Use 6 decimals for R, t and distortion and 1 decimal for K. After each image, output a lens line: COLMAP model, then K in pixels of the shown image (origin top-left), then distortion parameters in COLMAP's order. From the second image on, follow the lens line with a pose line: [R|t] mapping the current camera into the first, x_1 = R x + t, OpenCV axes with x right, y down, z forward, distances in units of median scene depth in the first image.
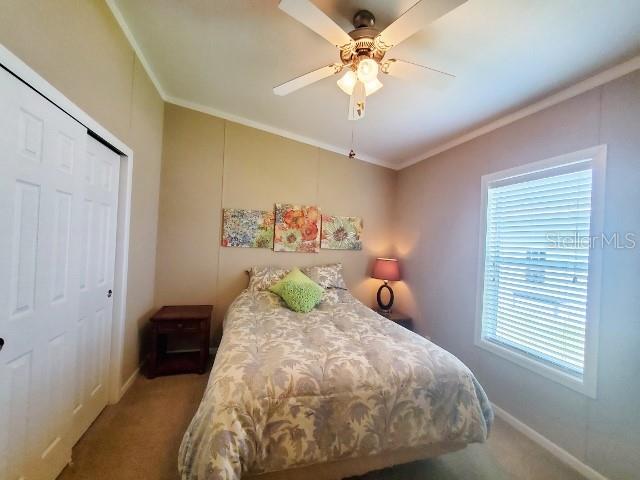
lens RADIAL K [[253.9, 0, 318.4], [0, 253.9, 239.2], [0, 0, 1]] dist [0.003333, -0.000009]
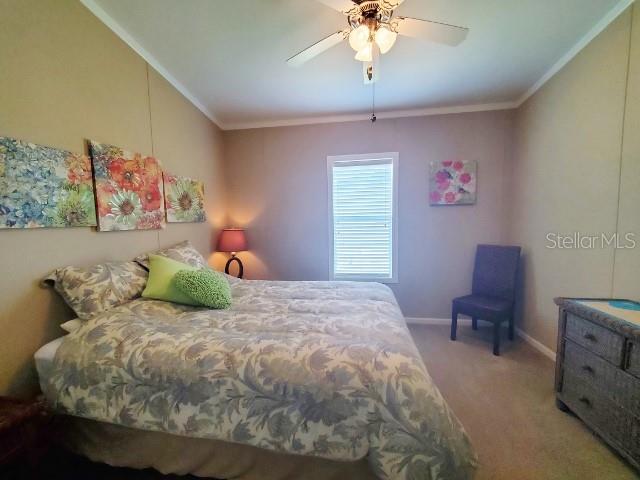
lens RADIAL K [[253.9, 0, 318.4], [0, 253.9, 239.2], [0, 0, 1]] dist [0.003333, -0.000009]
pose [[0.433554, -0.124125, 0.892538, -0.450935], [0.030160, 0.991912, 0.123294, 0.010172], [-0.900623, -0.026536, 0.433791, 0.349020]]
